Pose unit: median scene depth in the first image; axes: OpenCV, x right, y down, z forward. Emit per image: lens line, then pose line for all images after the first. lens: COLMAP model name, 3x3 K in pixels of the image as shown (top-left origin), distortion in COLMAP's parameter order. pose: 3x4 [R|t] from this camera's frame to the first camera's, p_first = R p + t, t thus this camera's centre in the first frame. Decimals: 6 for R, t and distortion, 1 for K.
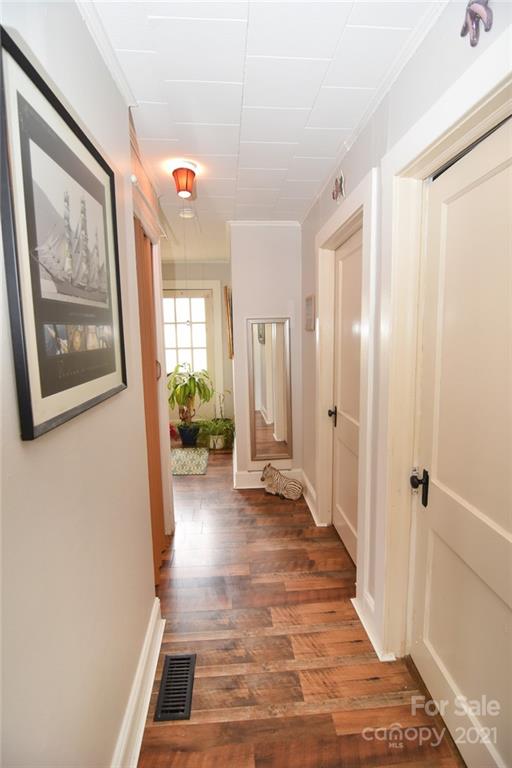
lens RADIAL K [[367.2, 0, 254.0], [0, 367.2, 381.7], [0, 0, 1]] dist [-0.010955, -0.005131]
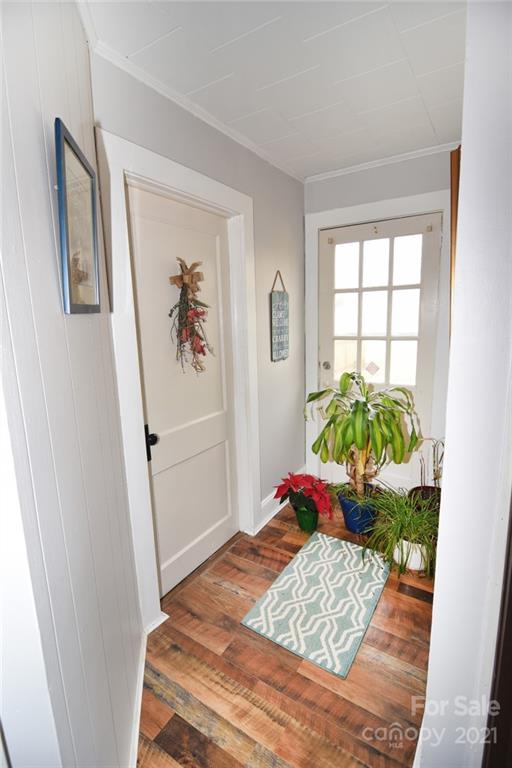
lens RADIAL K [[367.2, 0, 256.8], [0, 367.2, 383.3], [0, 0, 1]] dist [-0.010955, -0.005131]
pose [[0.799522, 0.094892, -0.593093, -0.007033], [-0.054073, 0.994803, 0.086270, -0.065571], [0.598197, -0.036904, 0.800499, 0.501204]]
